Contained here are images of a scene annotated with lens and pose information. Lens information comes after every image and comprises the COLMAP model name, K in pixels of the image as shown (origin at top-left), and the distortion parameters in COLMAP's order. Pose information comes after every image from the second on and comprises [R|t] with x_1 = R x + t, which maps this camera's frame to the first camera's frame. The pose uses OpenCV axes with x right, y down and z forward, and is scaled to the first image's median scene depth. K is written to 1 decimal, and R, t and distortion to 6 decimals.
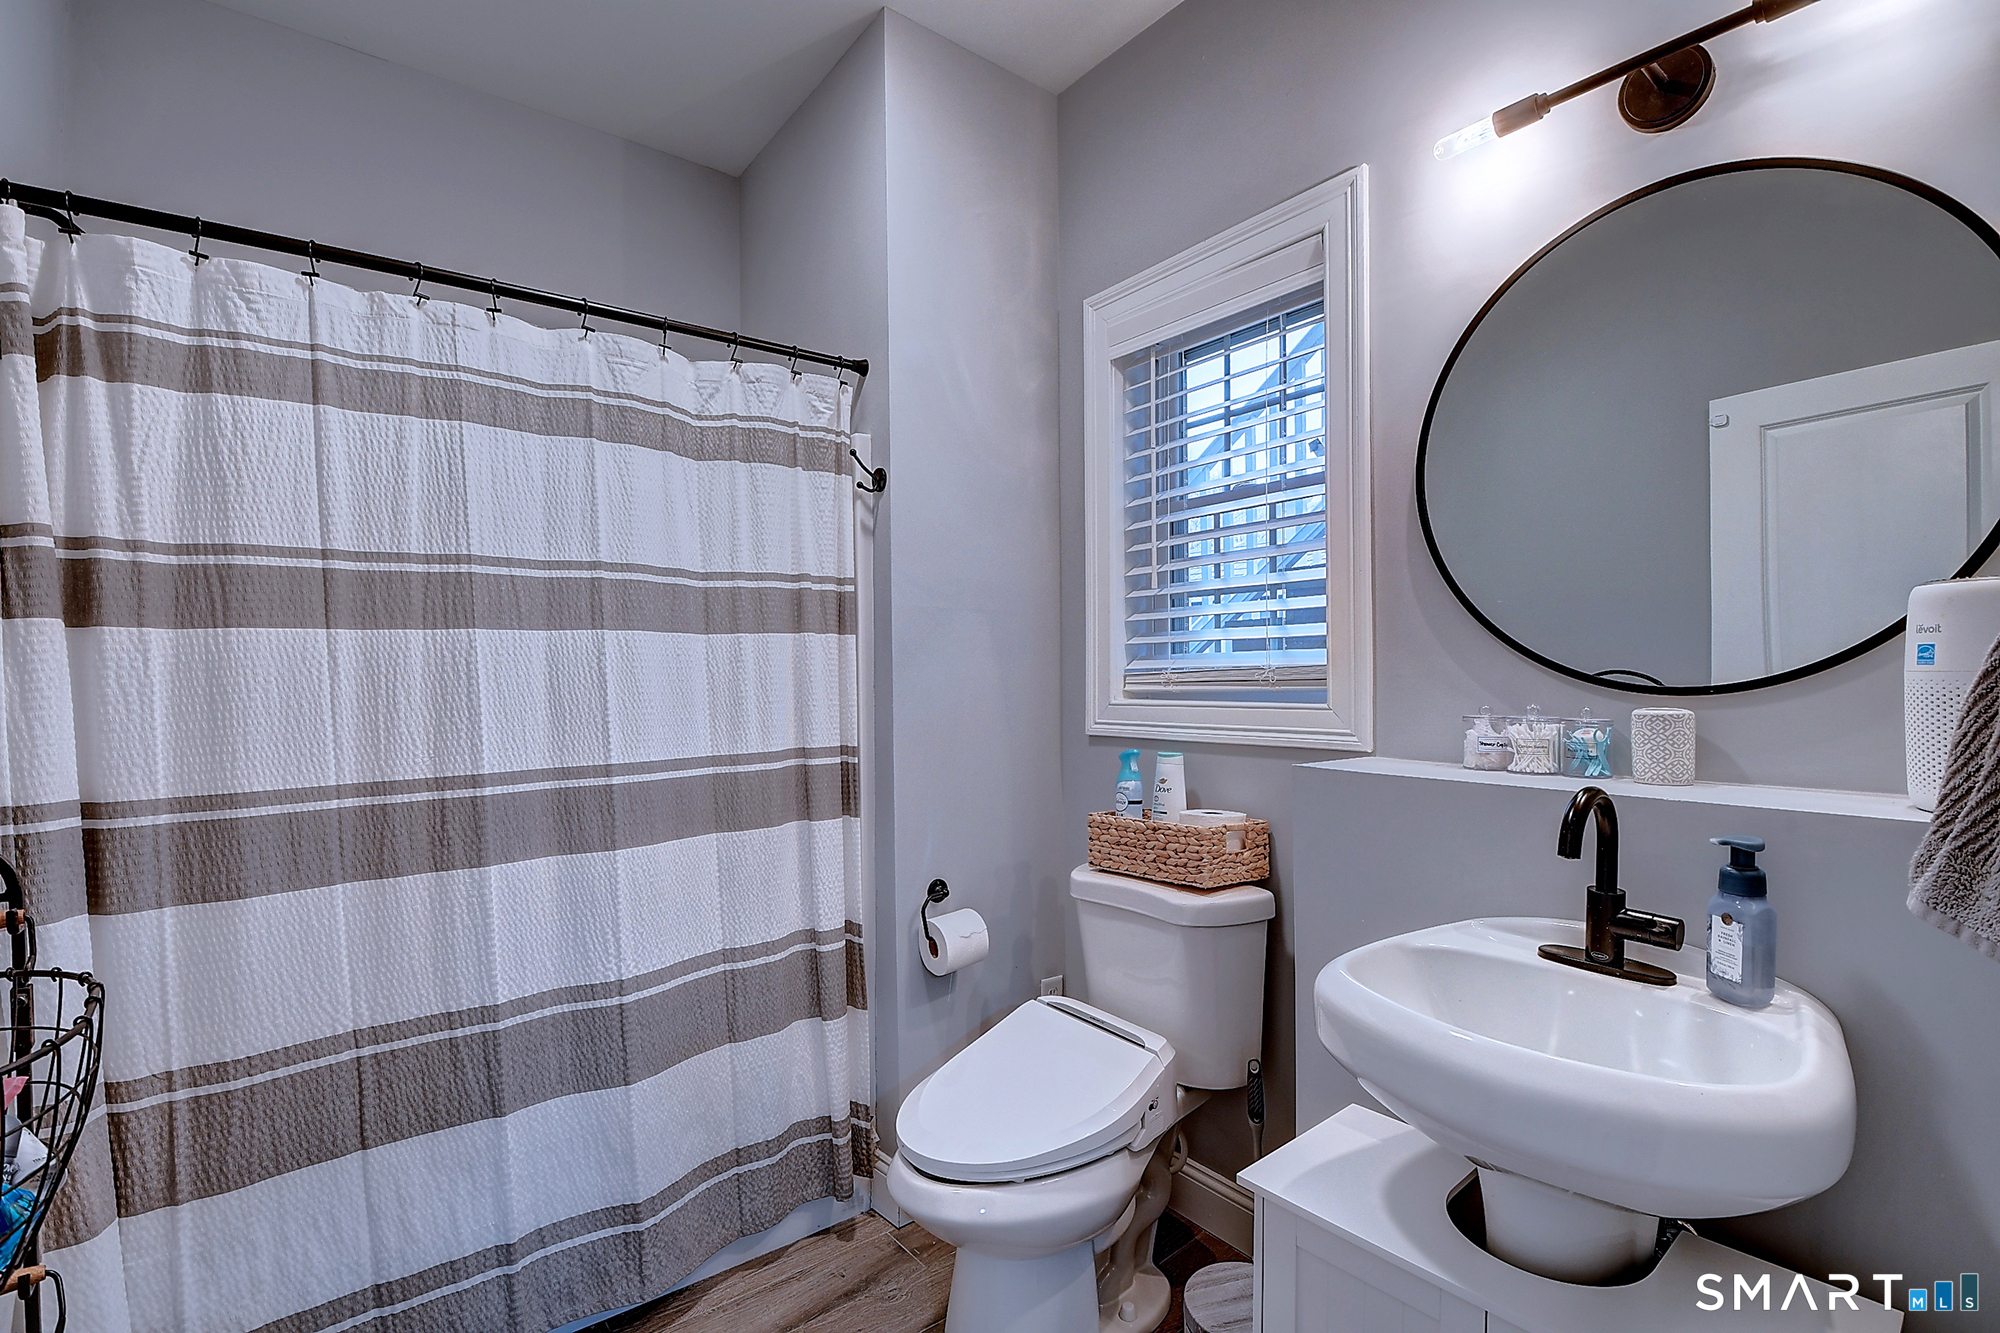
lens RADIAL K [[888.9, 0, 991.1], [0, 888.9, 667.7], [0, 0, 1]] dist [-0.000710, -0.021898]
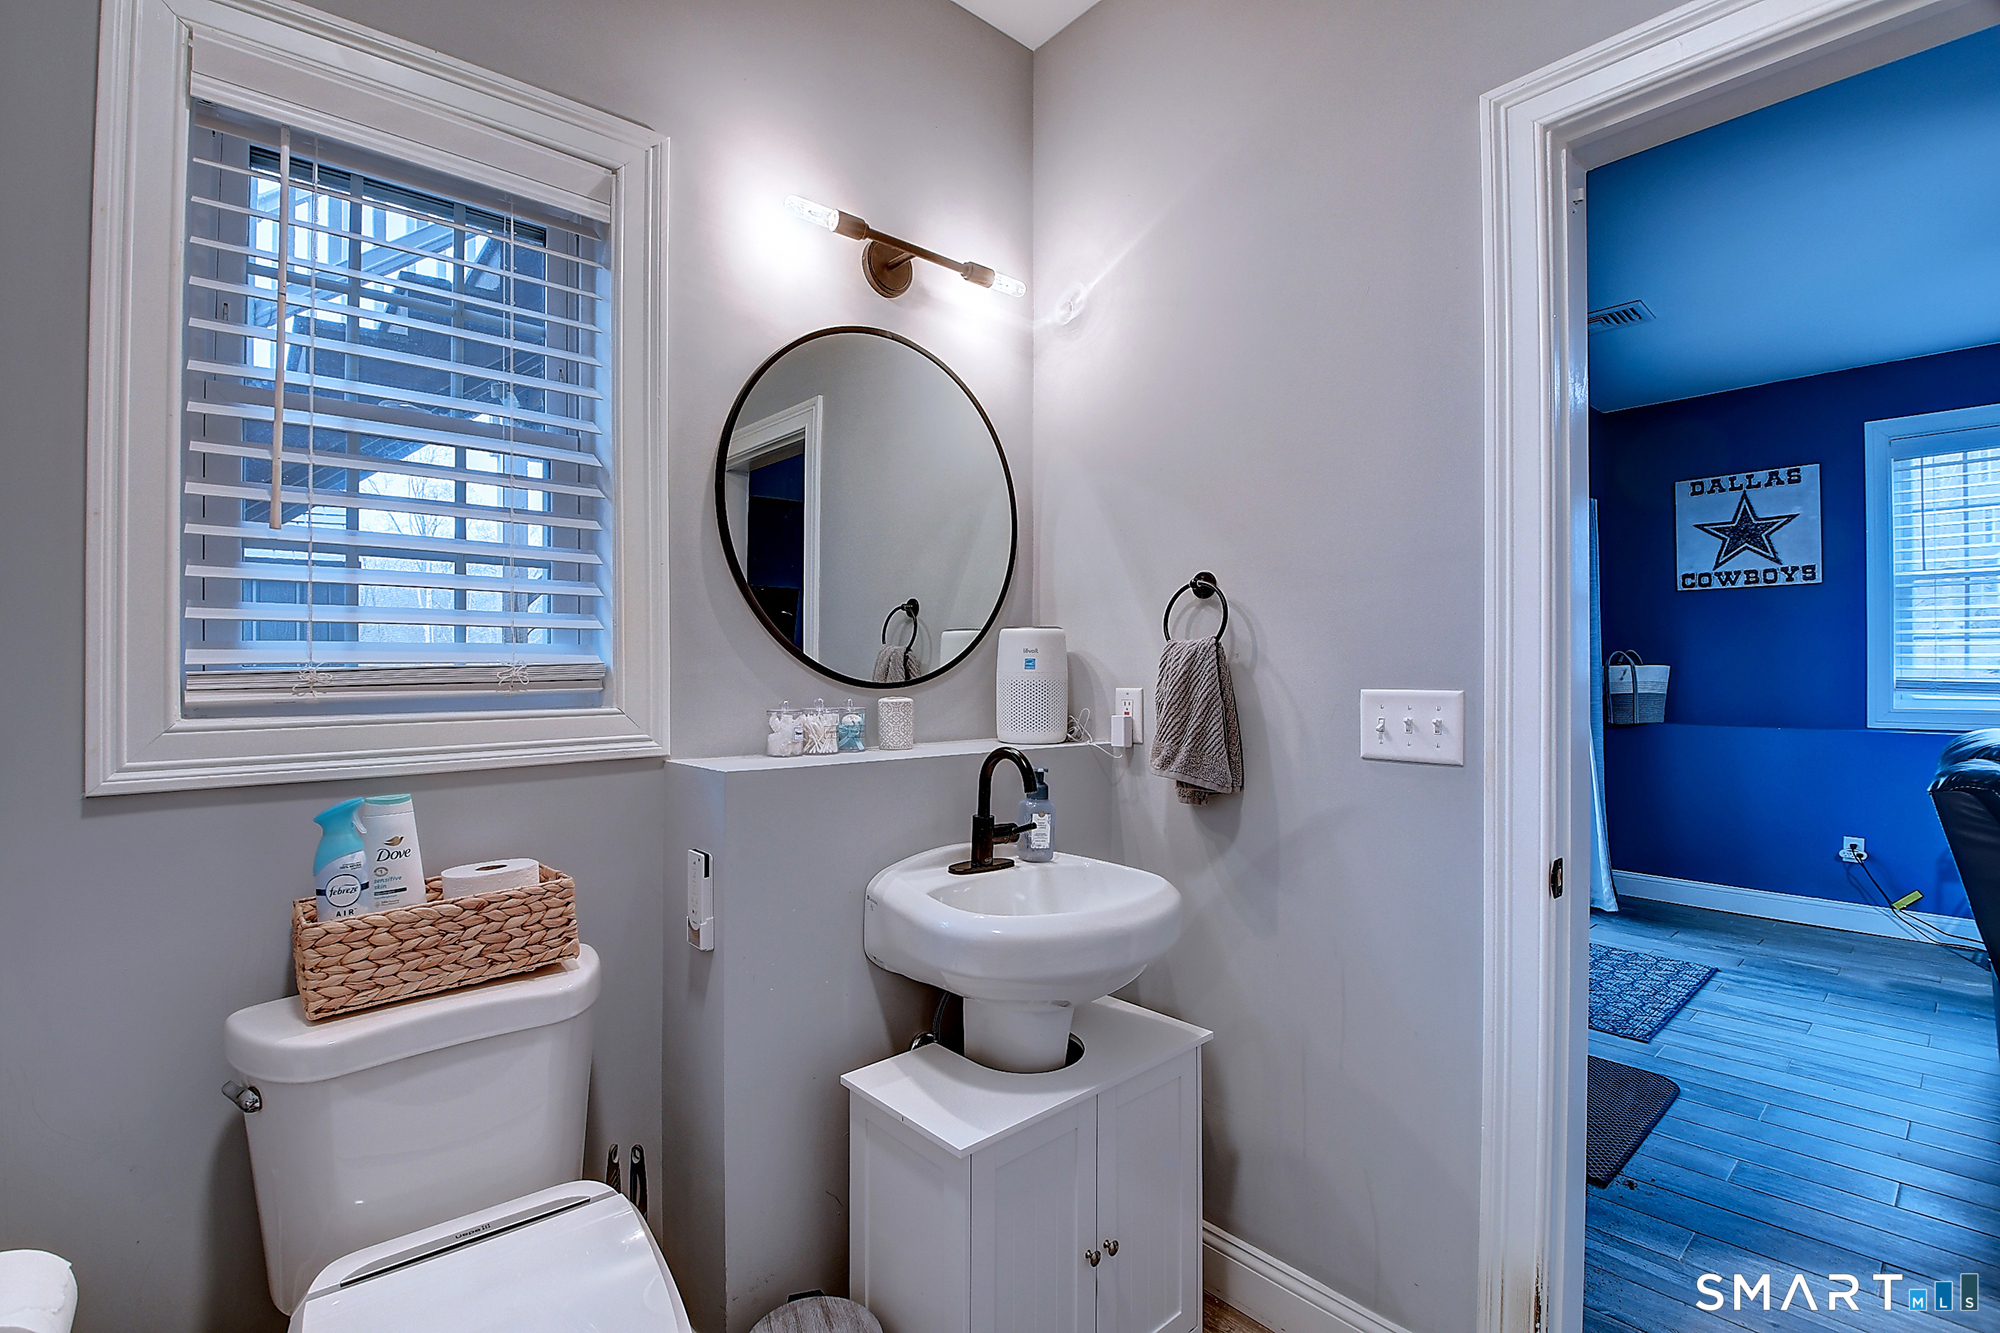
lens RADIAL K [[891.9, 0, 979.8], [0, 891.9, 672.9], [0, 0, 1]] dist [-0.033731, -0.000068]
pose [[-0.068971, 0.004999, 0.997606, -0.525202], [-0.004339, 0.999976, -0.005311, 0.009447], [-0.997609, -0.004695, -0.068948, 0.708463]]
